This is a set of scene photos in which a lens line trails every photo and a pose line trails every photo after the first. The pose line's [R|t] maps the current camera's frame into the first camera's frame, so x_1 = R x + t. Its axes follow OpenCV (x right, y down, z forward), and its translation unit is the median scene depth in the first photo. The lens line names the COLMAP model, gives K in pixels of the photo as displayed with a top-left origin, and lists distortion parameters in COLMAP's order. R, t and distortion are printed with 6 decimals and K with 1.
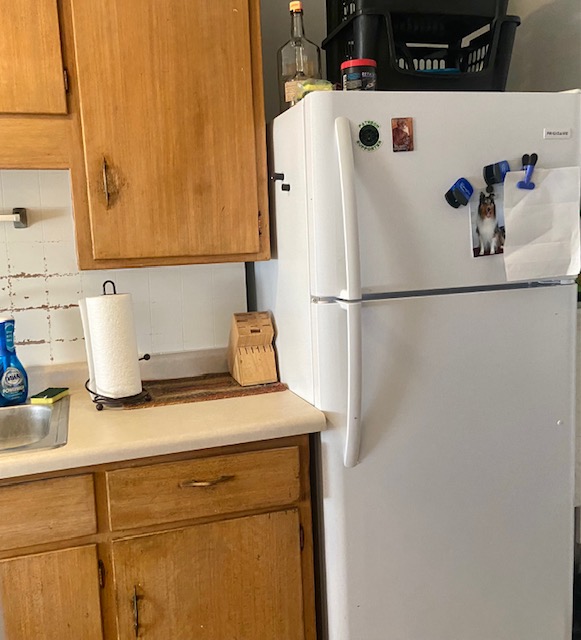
lens RADIAL K [[620.0, 0, 290.5], [0, 620.0, 320.0], [0, 0, 1]] dist [0.119740, -0.129912]
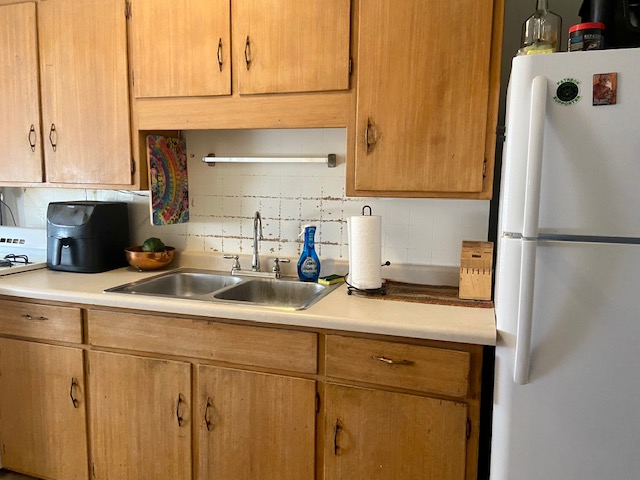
lens RADIAL K [[474.9, 0, 329.7], [0, 474.9, 241.4], [0, 0, 1]] dist [0.123385, -0.151649]
pose [[0.828646, 0.121442, -0.546441, 0.258592], [-0.121114, 0.991957, 0.036792, -0.012883], [0.546514, 0.035694, 0.836689, 0.060598]]
